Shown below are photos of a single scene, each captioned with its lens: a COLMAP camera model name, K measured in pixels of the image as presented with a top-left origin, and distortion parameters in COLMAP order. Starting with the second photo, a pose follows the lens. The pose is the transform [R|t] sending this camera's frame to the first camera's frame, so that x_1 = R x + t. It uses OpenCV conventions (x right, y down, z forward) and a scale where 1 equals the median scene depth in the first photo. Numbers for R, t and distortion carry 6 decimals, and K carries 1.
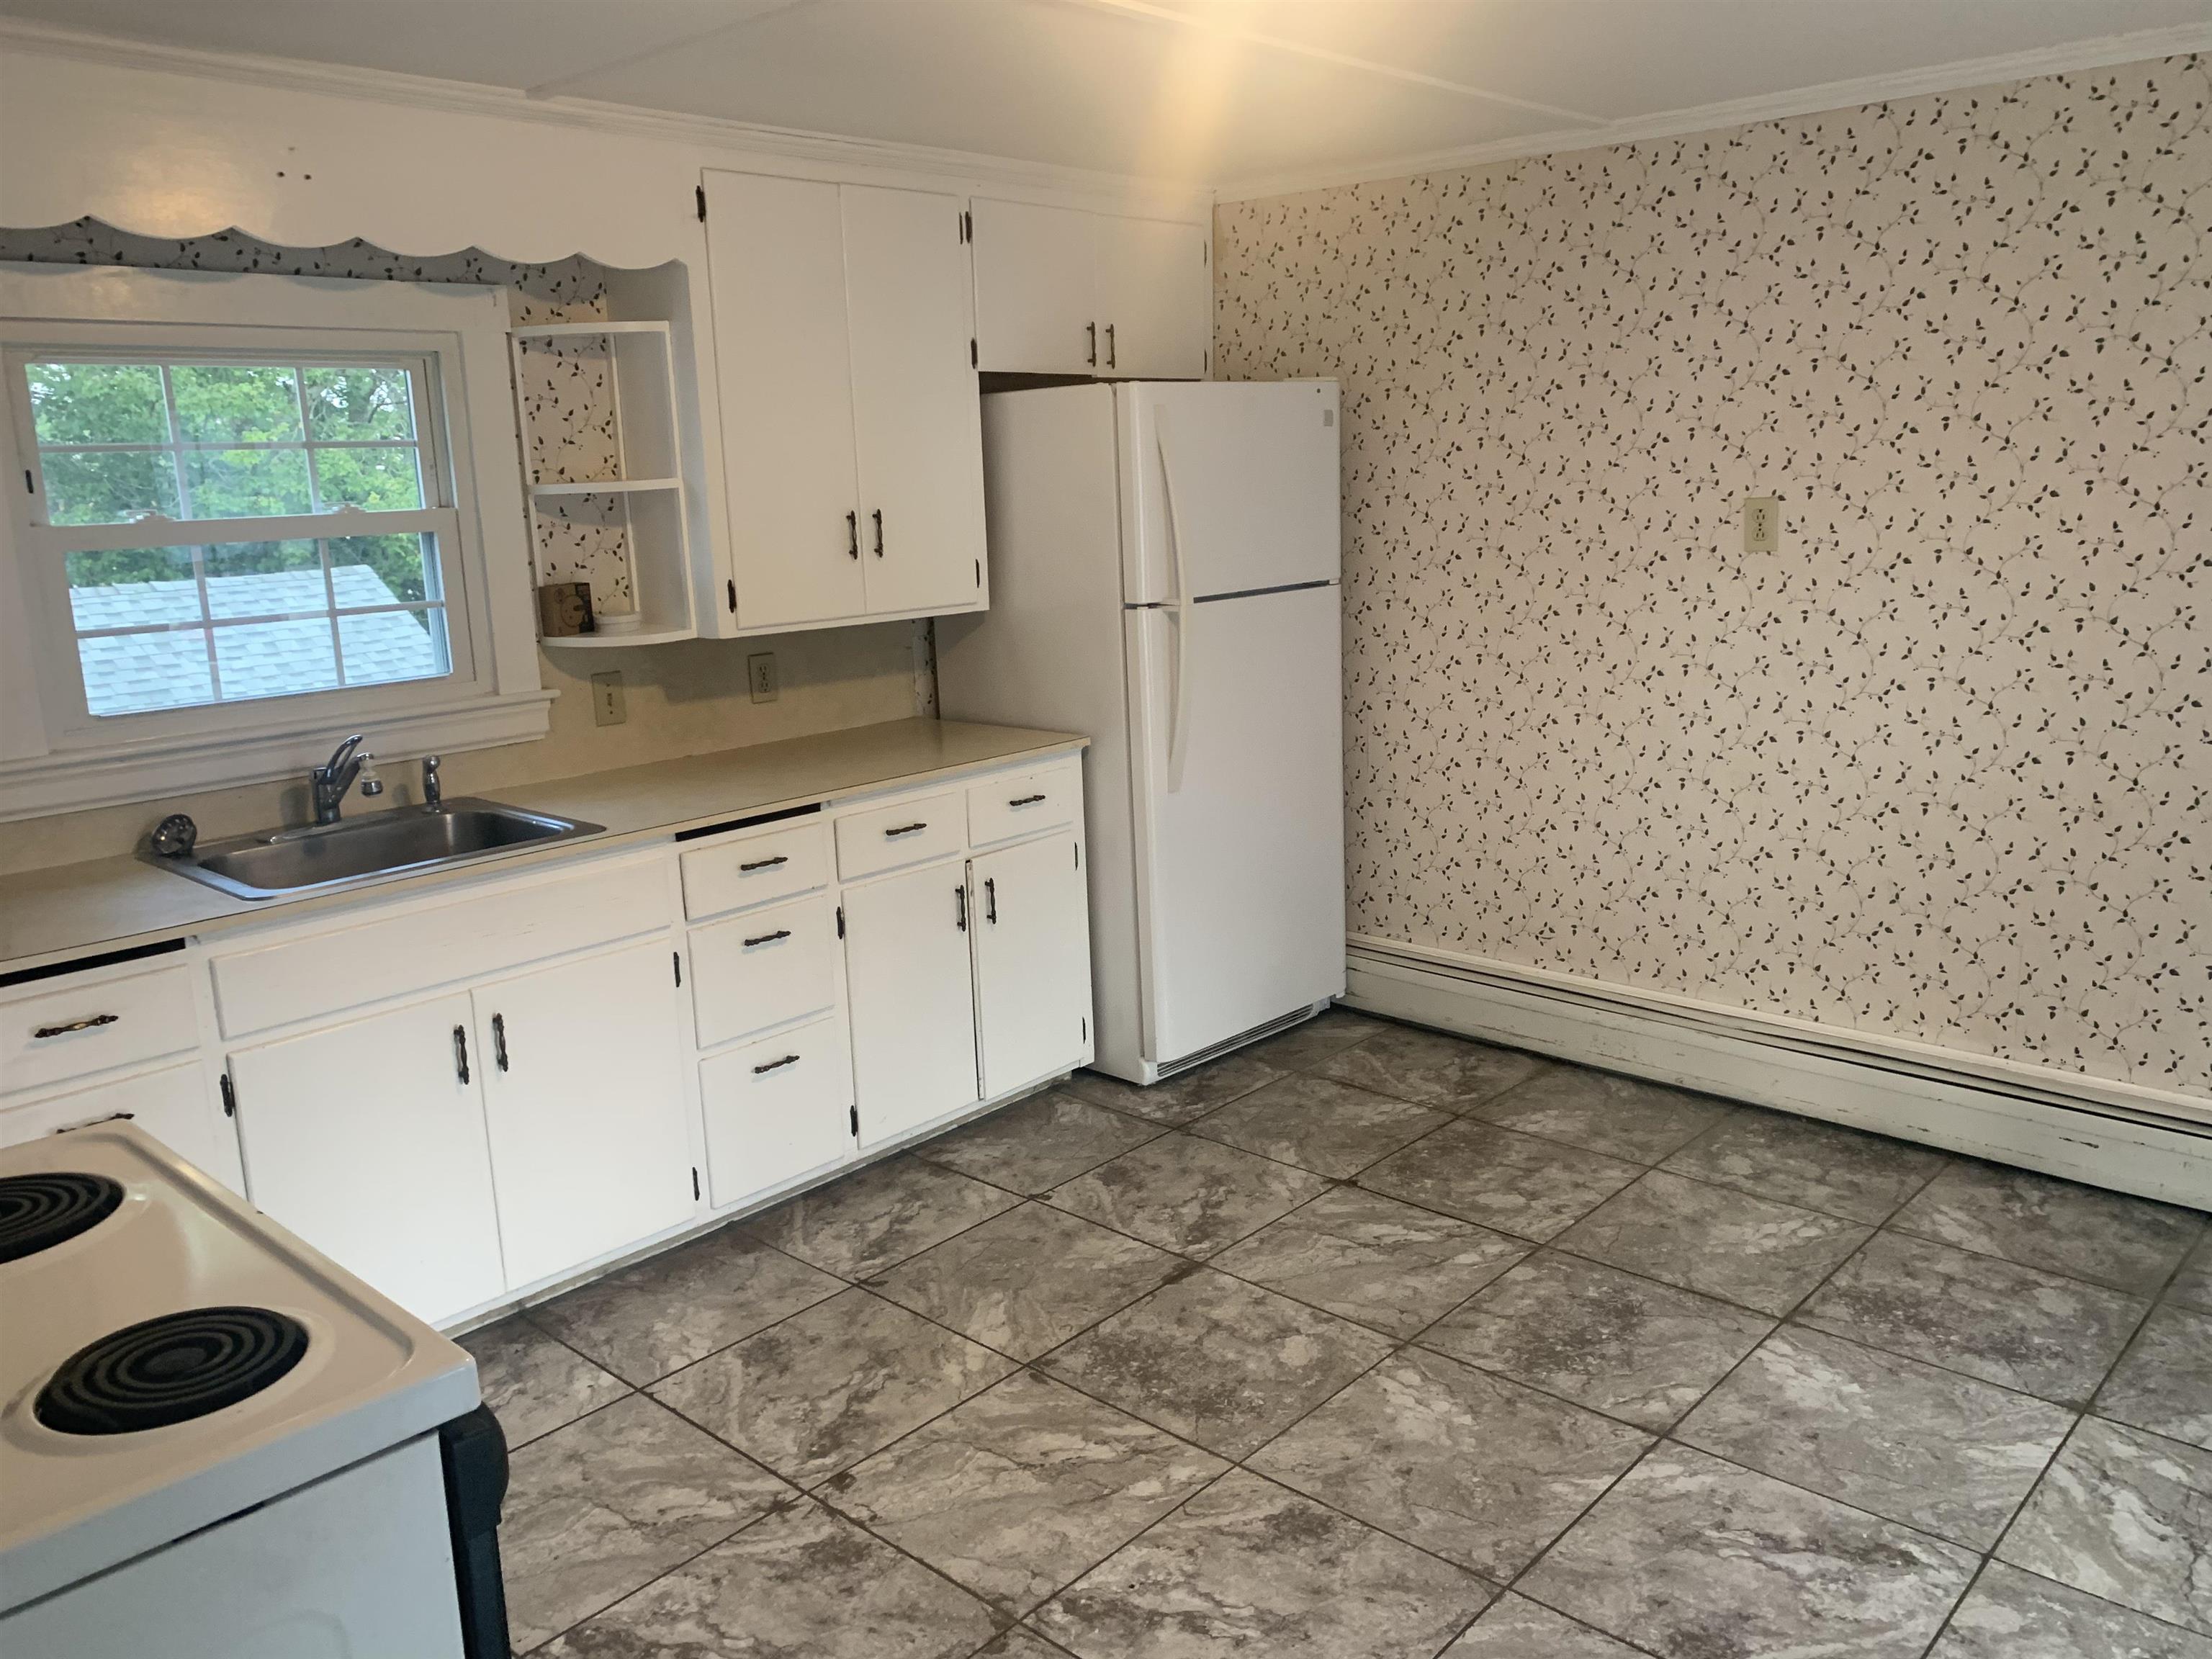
lens RADIAL K [[1731.4, 0, 1103.9], [0, 1731.4, 815.0], [0, 0, 1]] dist [0.033050, -0.004339]
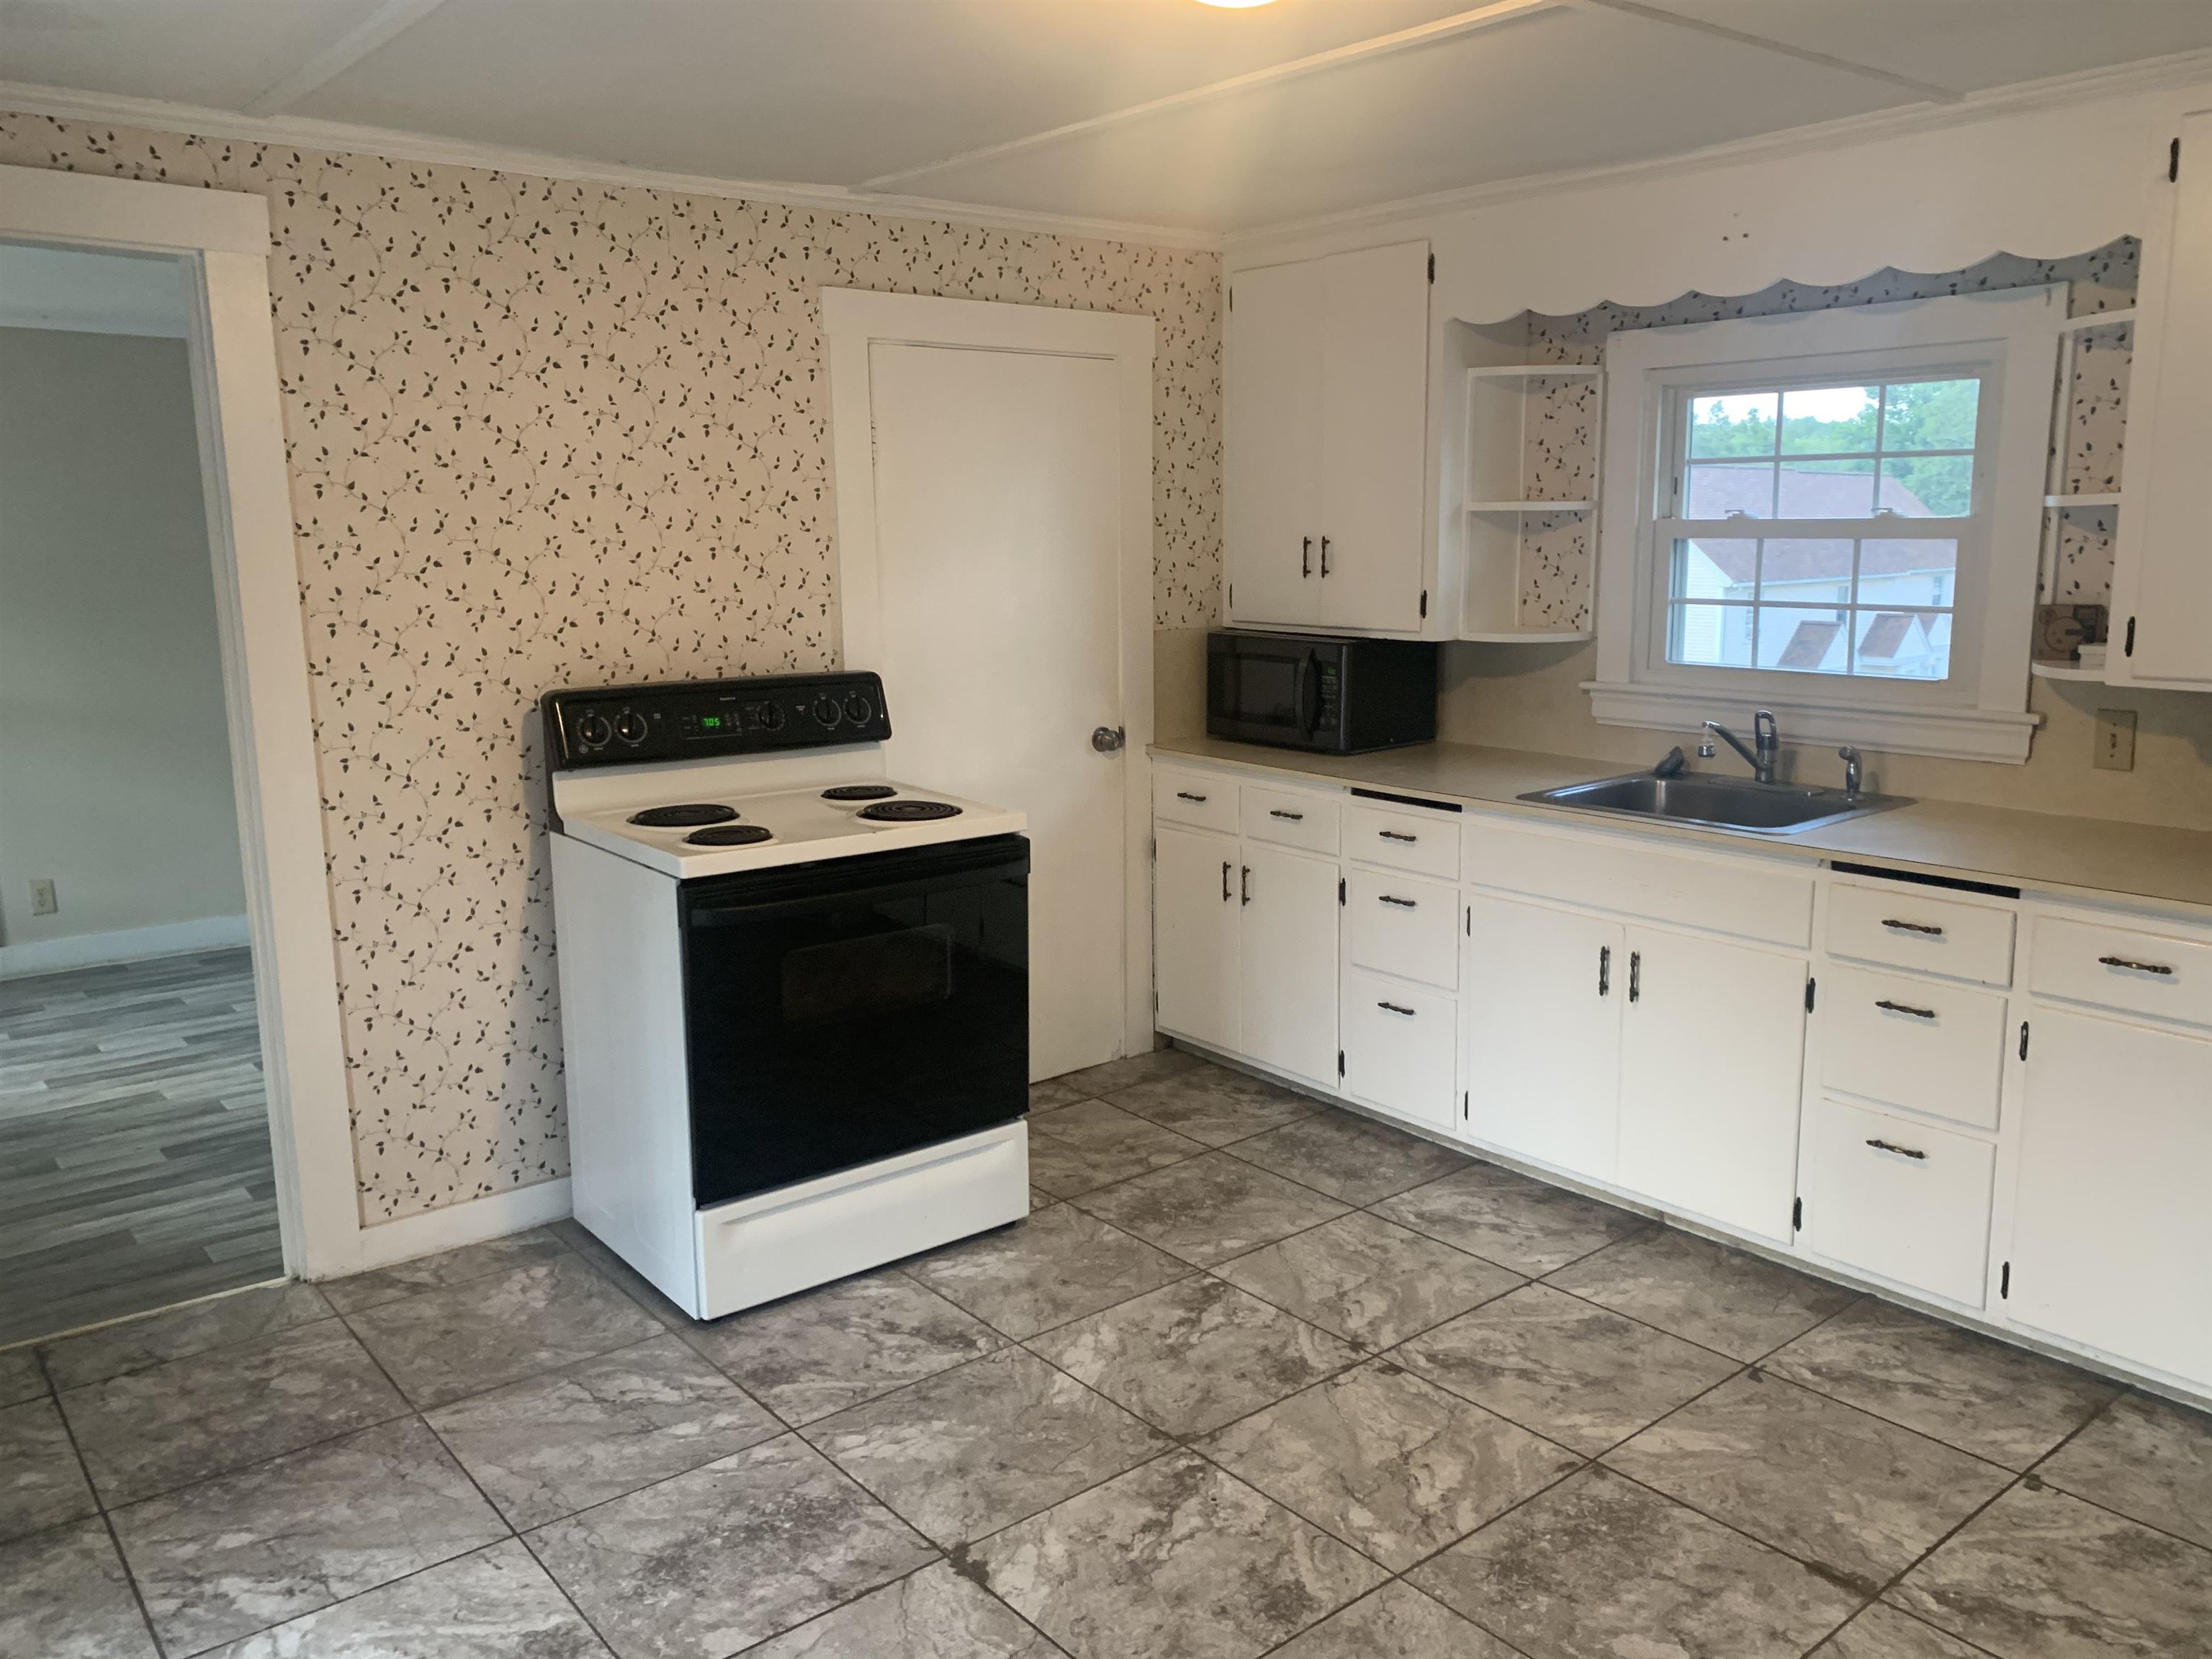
lens RADIAL K [[1667.8, 0, 1090.6], [0, 1667.8, 815.9], [0, 0, 1]] dist [-0.005315, 0.043580]
pose [[-0.133459, 0.220509, -0.966211, 0.742329], [-0.181655, 0.952973, 0.242579, -0.172930], [0.974264, 0.207891, -0.087126, 0.705368]]
